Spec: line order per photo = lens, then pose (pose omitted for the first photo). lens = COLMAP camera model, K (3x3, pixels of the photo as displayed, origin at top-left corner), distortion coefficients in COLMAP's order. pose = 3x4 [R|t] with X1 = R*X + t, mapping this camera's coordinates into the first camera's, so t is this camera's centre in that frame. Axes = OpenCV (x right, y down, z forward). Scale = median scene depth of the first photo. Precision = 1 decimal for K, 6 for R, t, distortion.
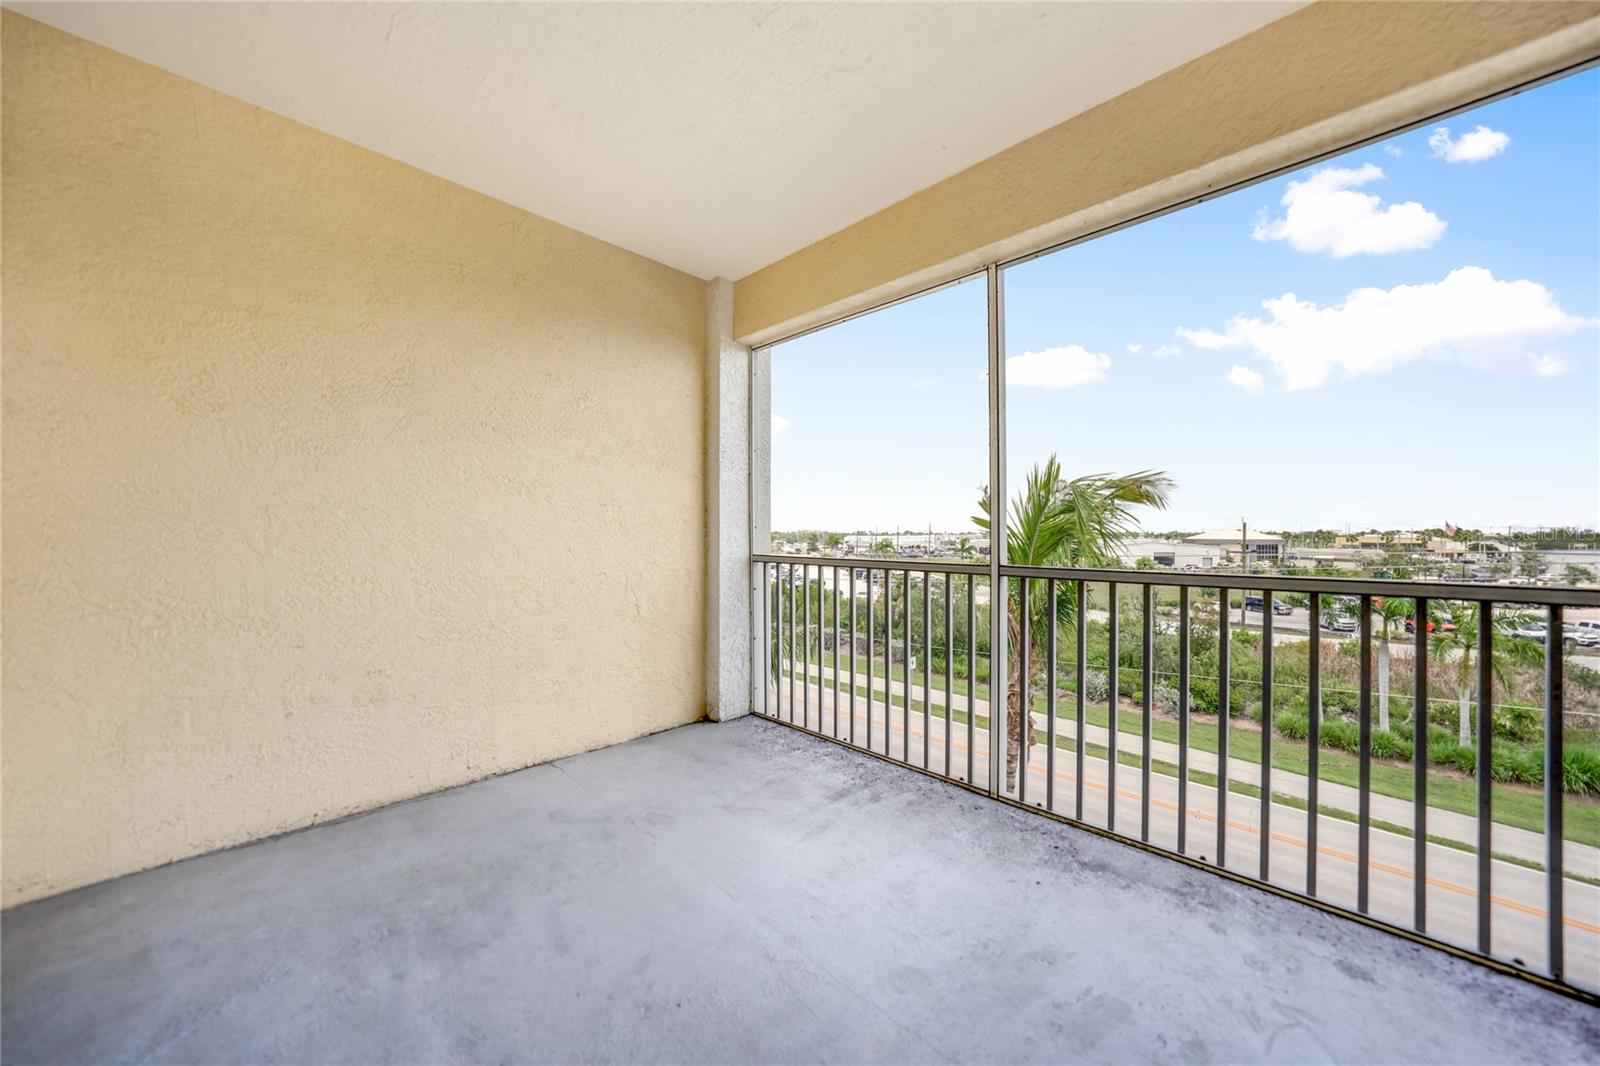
lens RADIAL K [[580.1, 0, 795.5], [0, 580.1, 538.0], [0, 0, 1]] dist [-0.026081, 0.007602]
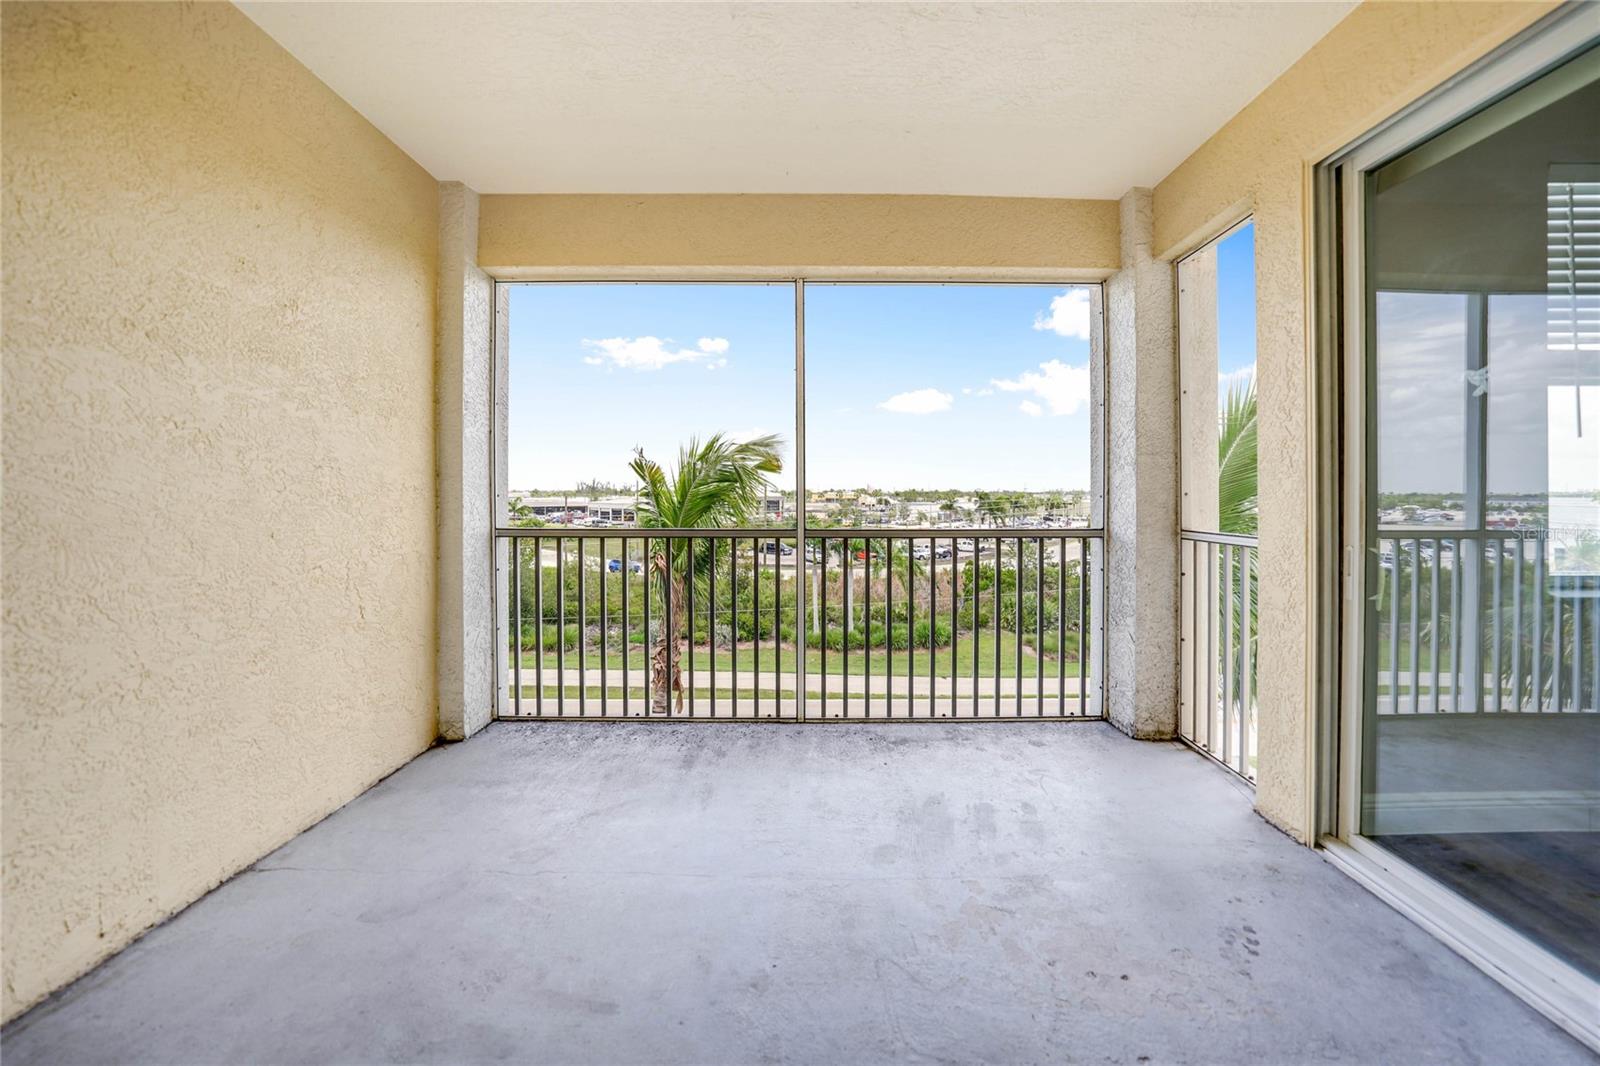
lens RADIAL K [[593.2, 0, 824.0], [0, 593.2, 499.7], [0, 0, 1]] dist [-0.026889, 0.007440]
pose [[0.692024, -0.010675, 0.721795, -0.373726], [0.005476, 0.999940, 0.009539, -0.019557], [-0.721853, -0.002649, 0.692041, 0.079419]]
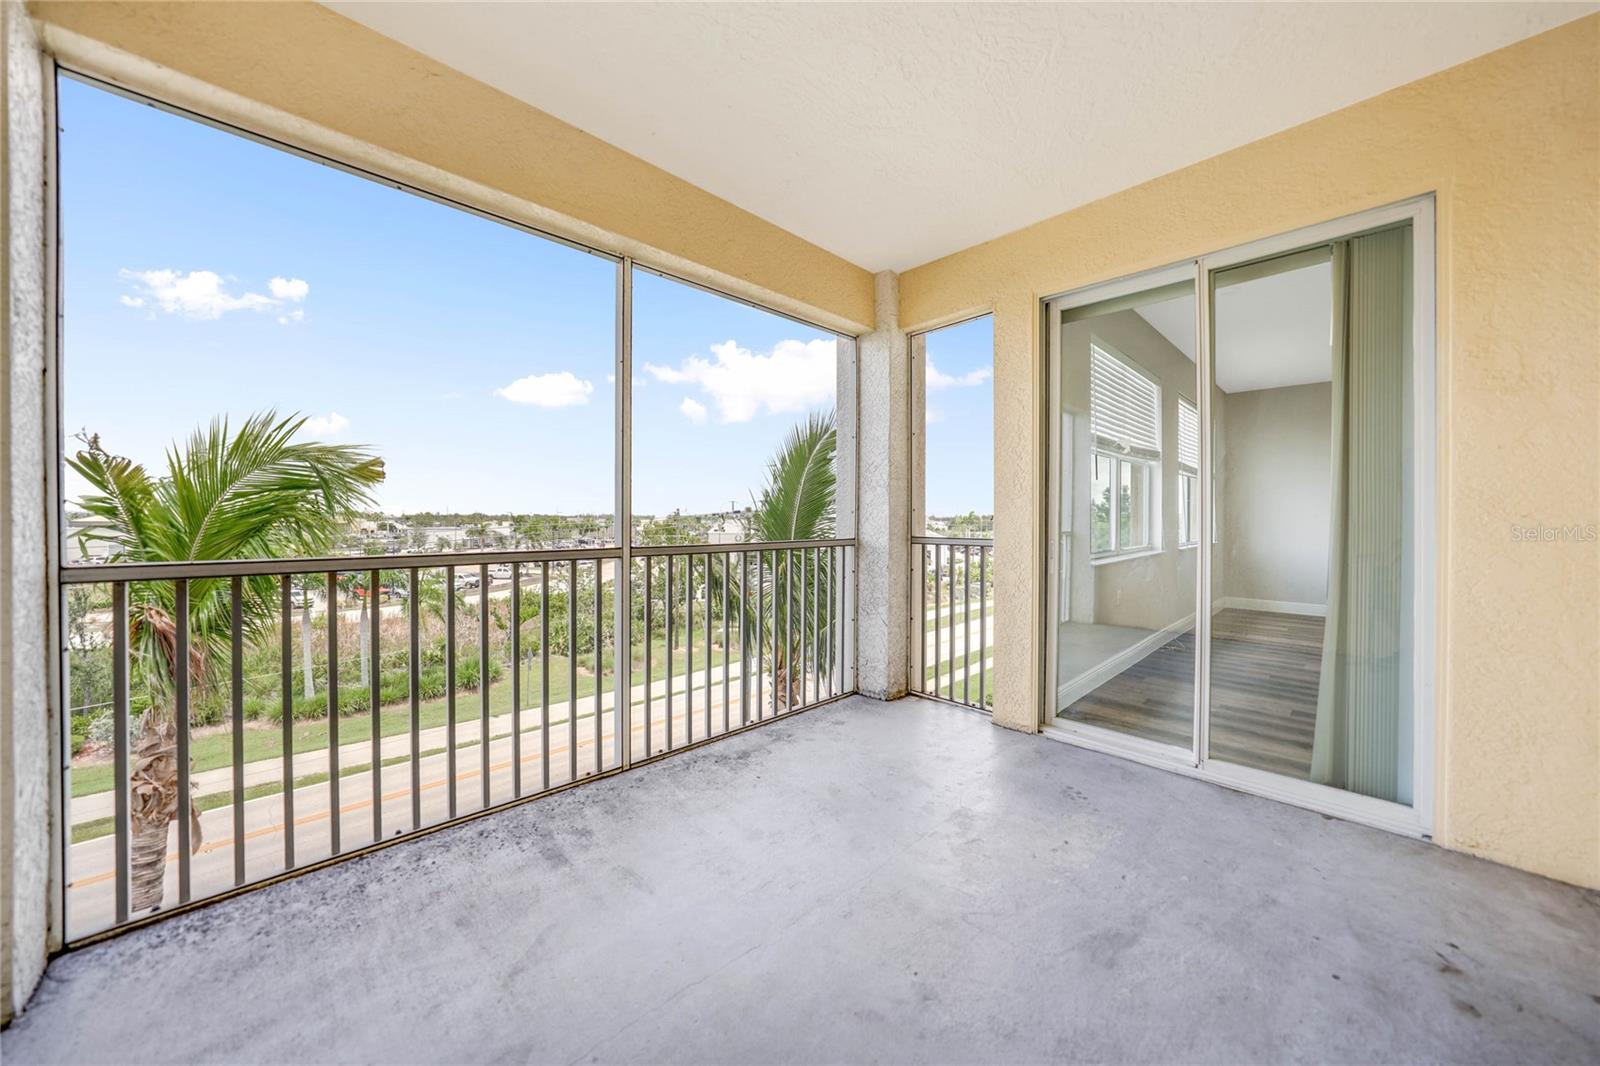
lens RADIAL K [[570.5, 0, 808.8], [0, 570.5, 526.8], [0, 0, 1]] dist [-0.030206, 0.007293]
pose [[-0.013788, -0.018139, 0.999740, -0.497665], [0.004031, 0.999826, 0.018196, -0.005628], [-0.999897, 0.004281, -0.013712, 0.497816]]
